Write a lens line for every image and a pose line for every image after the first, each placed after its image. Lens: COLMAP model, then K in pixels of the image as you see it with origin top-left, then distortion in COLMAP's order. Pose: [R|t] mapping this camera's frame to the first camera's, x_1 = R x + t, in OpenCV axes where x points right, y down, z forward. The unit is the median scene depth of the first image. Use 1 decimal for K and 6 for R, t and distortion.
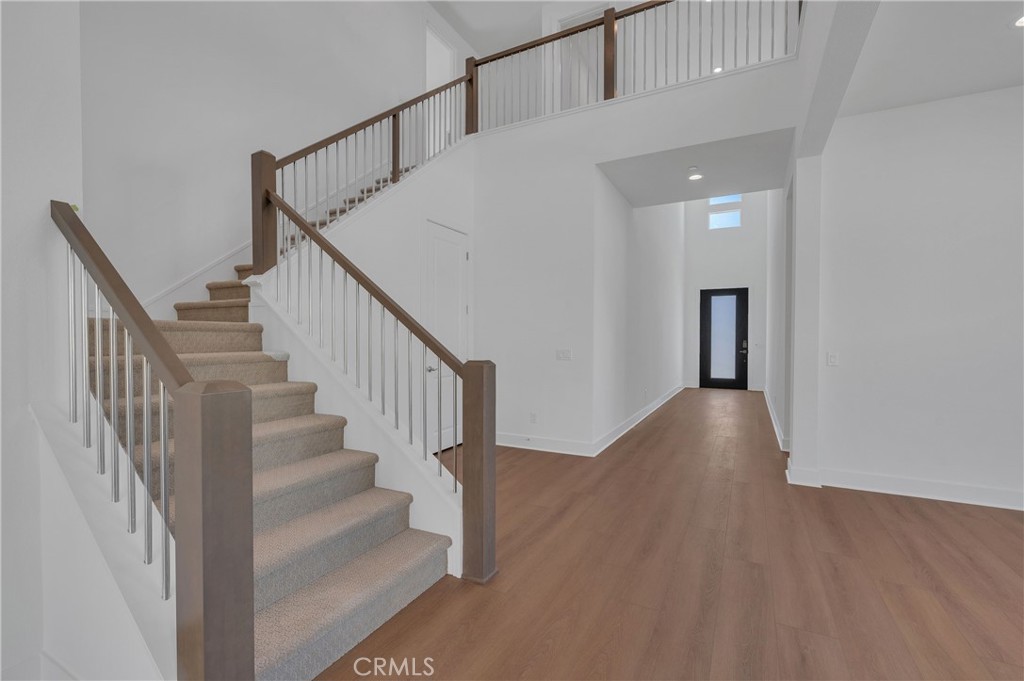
lens RADIAL K [[450.7, 0, 512.9], [0, 450.7, 344.3], [0, 0, 1]] dist [-0.003423, -0.000420]
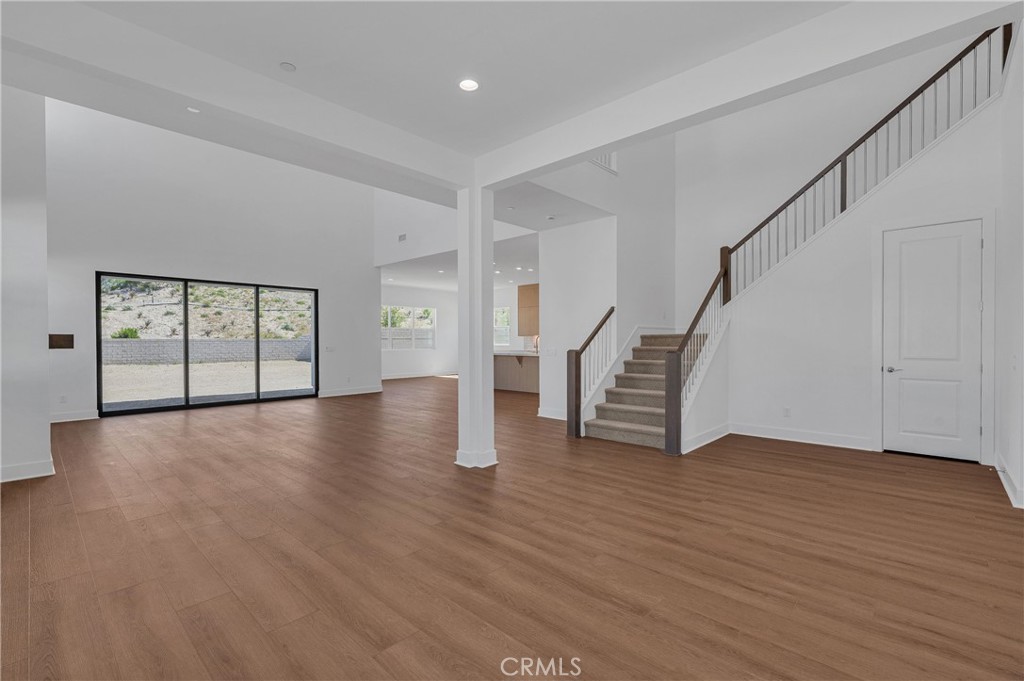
lens RADIAL K [[450.7, 0, 512.9], [0, 450.7, 344.3], [0, 0, 1]] dist [-0.003423, -0.000420]
pose [[-0.263535, 0.006006, -0.964631, 1.896829], [-0.009504, 0.999916, 0.008822, -0.009311], [0.964603, 0.011493, -0.263455, 0.737803]]
